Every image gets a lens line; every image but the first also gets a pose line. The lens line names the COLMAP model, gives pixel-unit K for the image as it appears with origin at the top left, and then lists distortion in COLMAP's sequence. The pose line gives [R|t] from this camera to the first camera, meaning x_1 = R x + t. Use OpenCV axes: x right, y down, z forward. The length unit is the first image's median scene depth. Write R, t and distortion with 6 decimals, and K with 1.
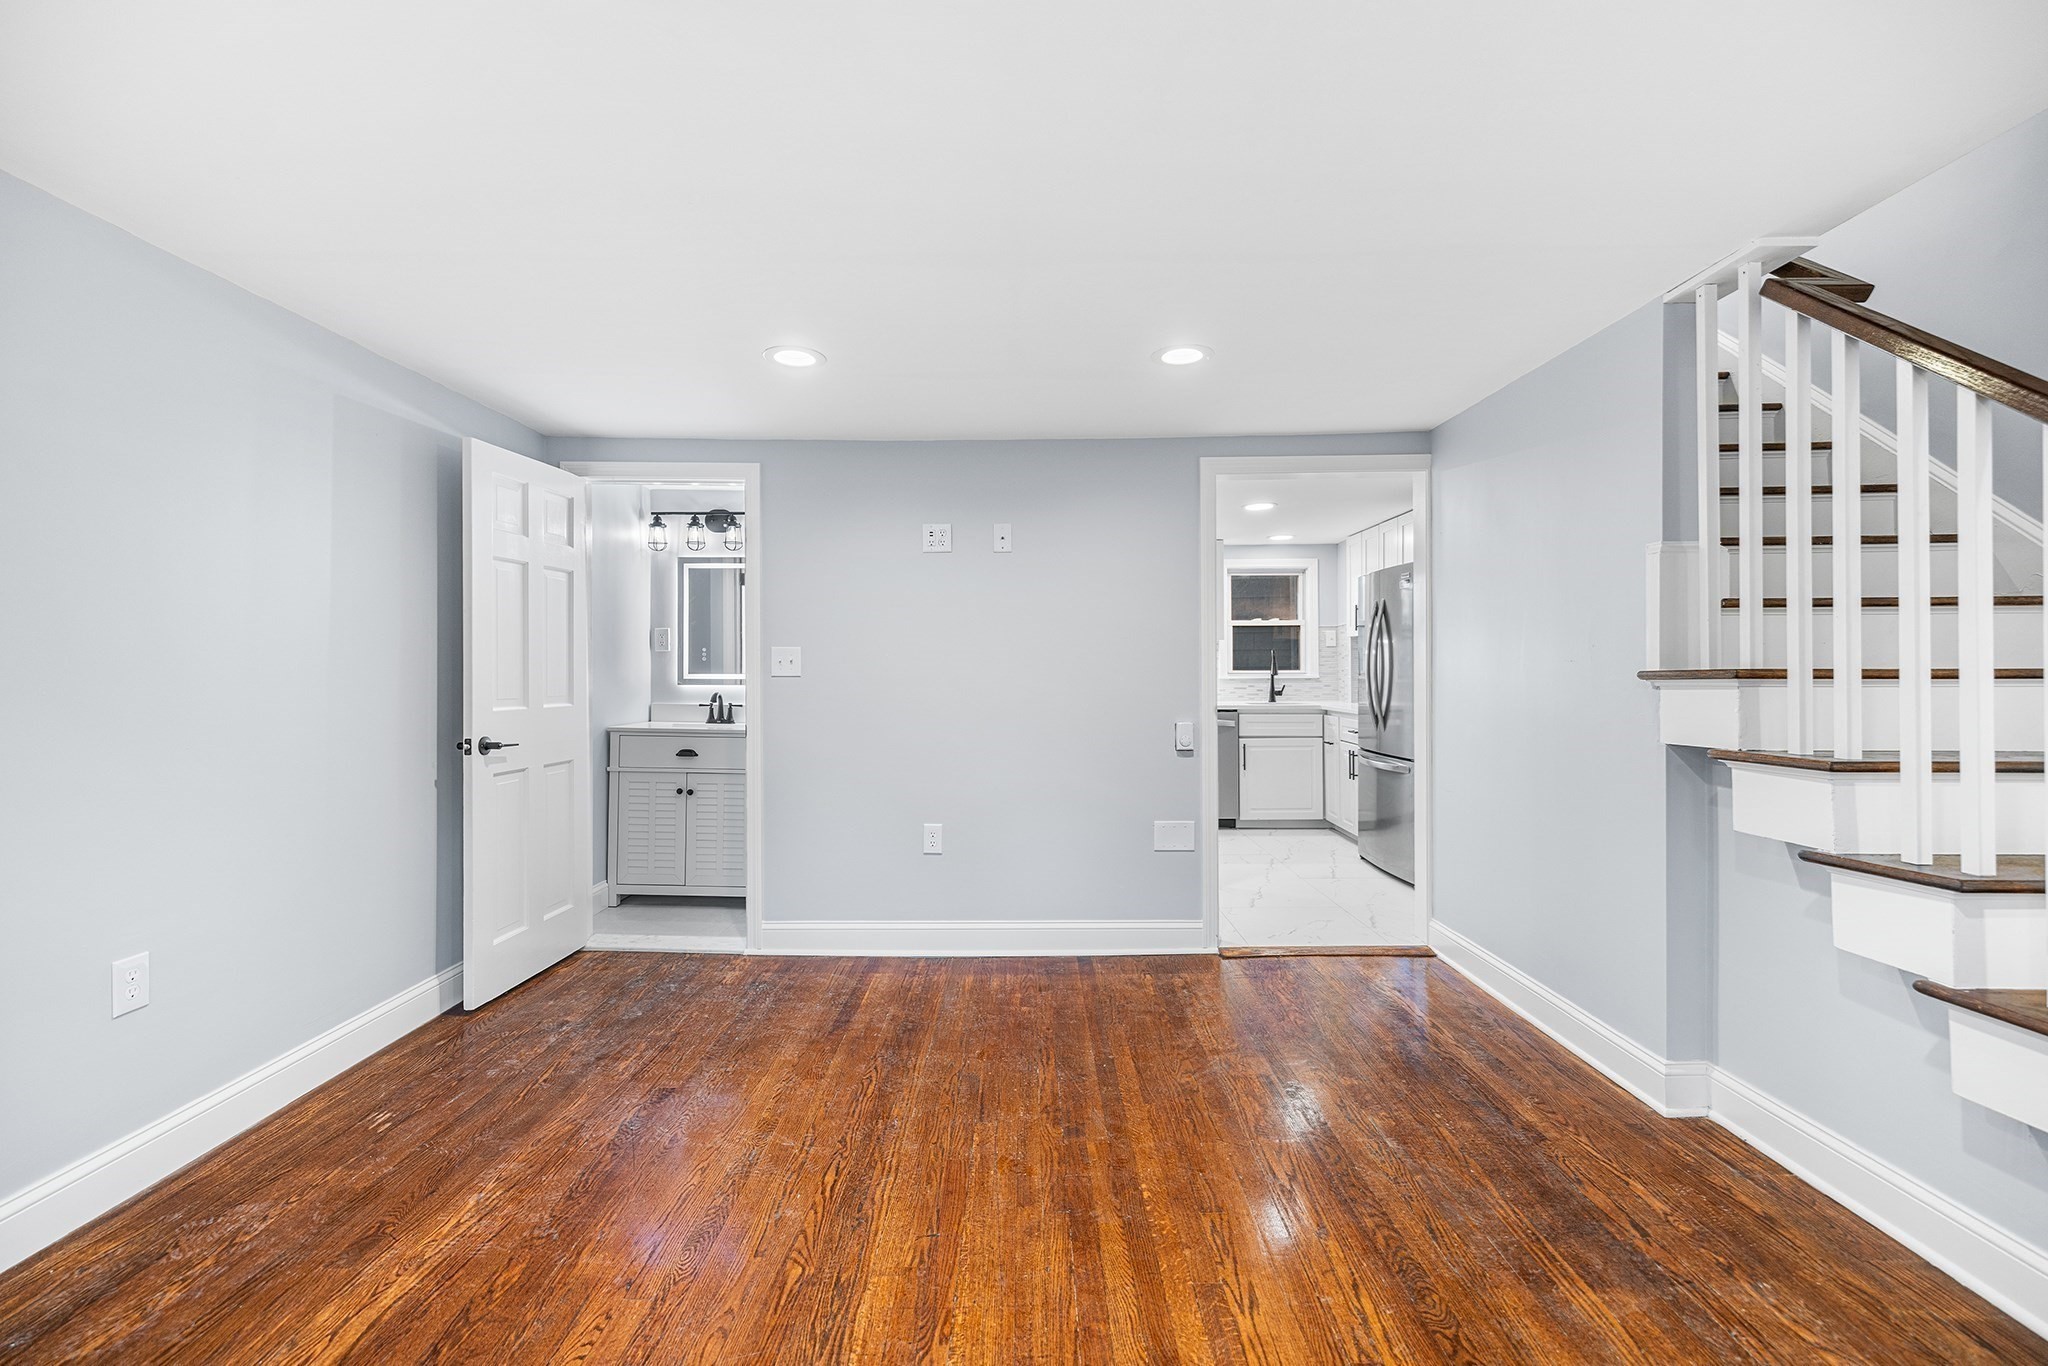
lens RADIAL K [[866.3, 0, 1018.2], [0, 866.3, 669.9], [0, 0, 1]] dist [-0.001702, 0.000181]
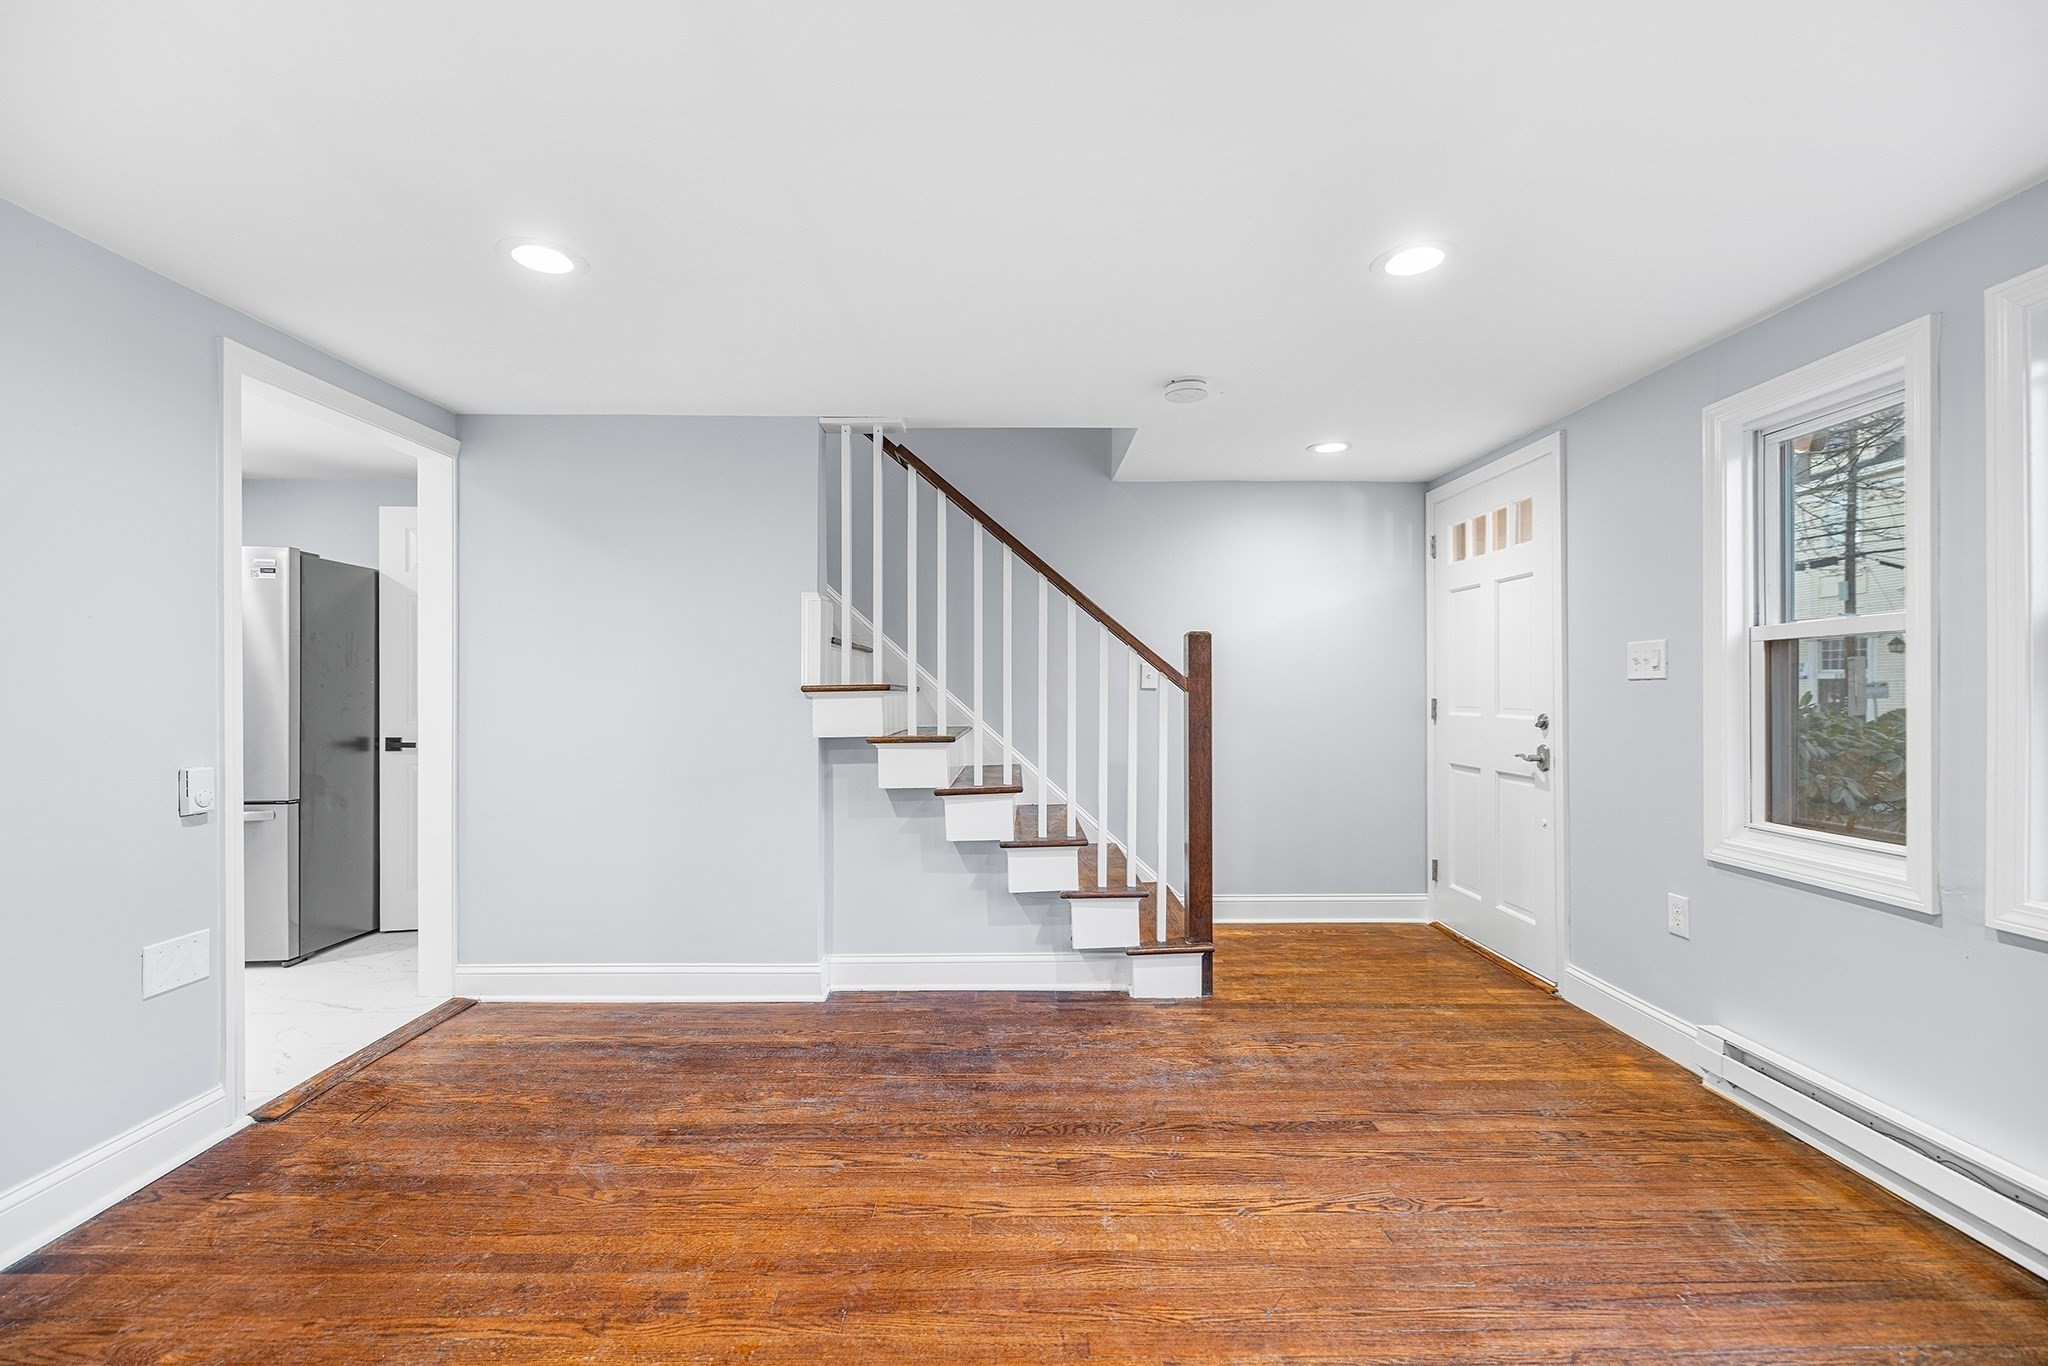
lens RADIAL K [[866.3, 0, 1012.8], [0, 866.3, 694.2], [0, 0, 1]] dist [-0.001702, 0.000181]
pose [[-0.017155, 0.000528, 0.999853, -0.667214], [-0.001436, 0.999999, -0.000552, 0.015039], [-0.999852, -0.001446, -0.017154, 0.711807]]
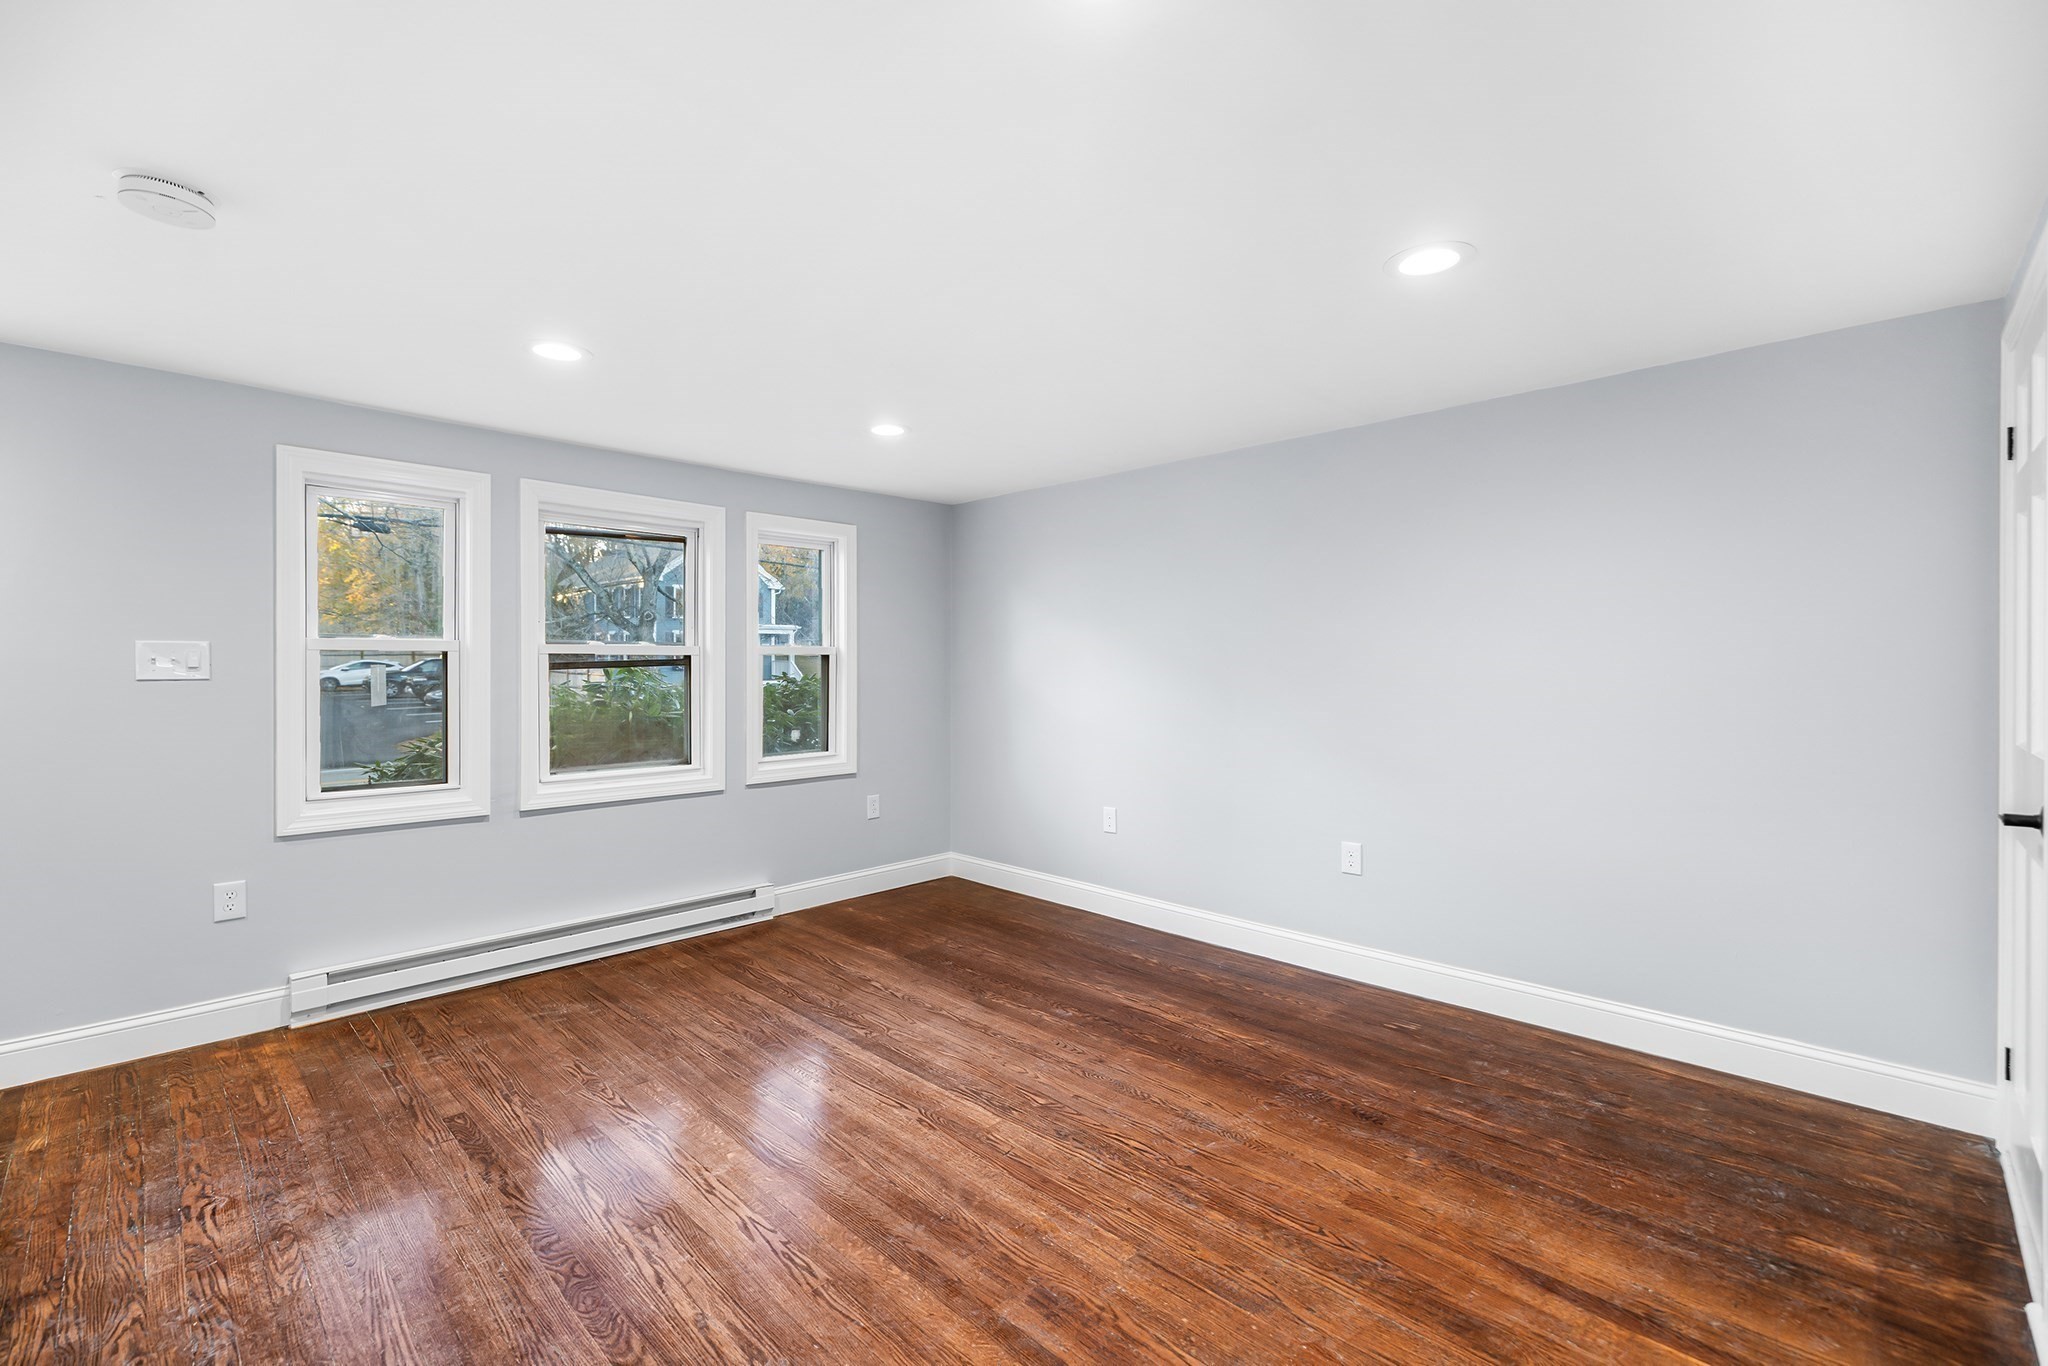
lens RADIAL K [[866.3, 0, 1014.9], [0, 866.3, 667.4], [0, 0, 1]] dist [-0.001702, 0.000181]
pose [[-0.689102, 0.001259, -0.724663, 0.621752], [0.002467, 0.999997, -0.000609, -0.022659], [0.724660, -0.002208, -0.689103, 1.485160]]
